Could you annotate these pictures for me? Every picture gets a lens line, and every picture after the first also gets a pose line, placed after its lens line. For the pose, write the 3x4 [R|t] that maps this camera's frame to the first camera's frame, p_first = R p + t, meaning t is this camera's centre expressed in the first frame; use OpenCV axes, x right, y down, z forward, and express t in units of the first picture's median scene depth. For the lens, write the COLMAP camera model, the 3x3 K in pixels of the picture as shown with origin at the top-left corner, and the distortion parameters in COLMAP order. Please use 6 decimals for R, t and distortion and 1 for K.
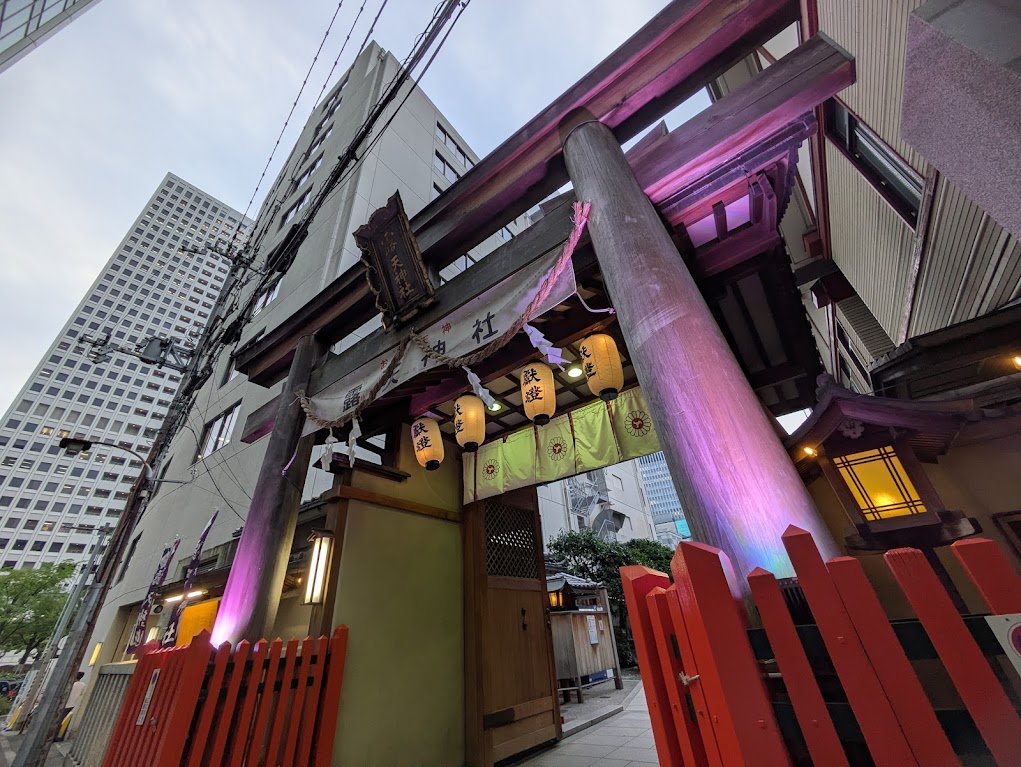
lens RADIAL K [[396.0, 0, 510.5], [0, 396.0, 383.5], [0, 0, 1]] dist [0.000225, -0.000009]
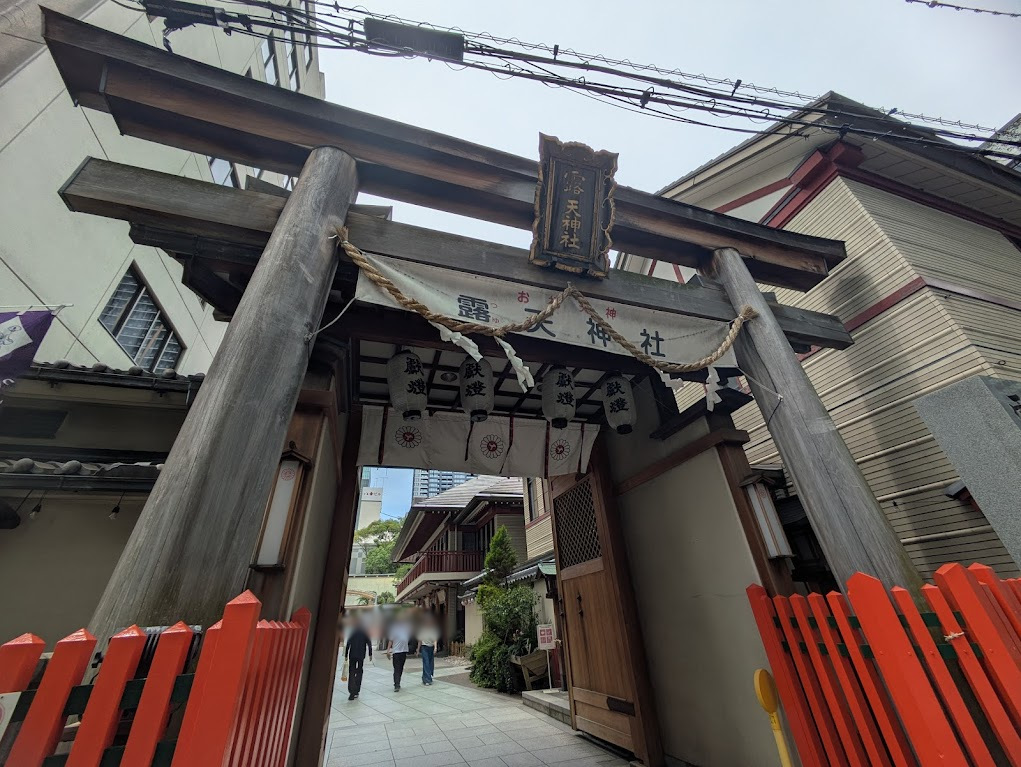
lens RADIAL K [[396.0, 0, 510.5], [0, 396.0, 383.5], [0, 0, 1]] dist [0.000225, -0.000009]
pose [[0.570592, 0.435797, 0.696065, -0.856493], [-0.413825, 0.884686, -0.214663, 0.316000], [-0.709348, -0.165564, 0.685138, 0.436340]]
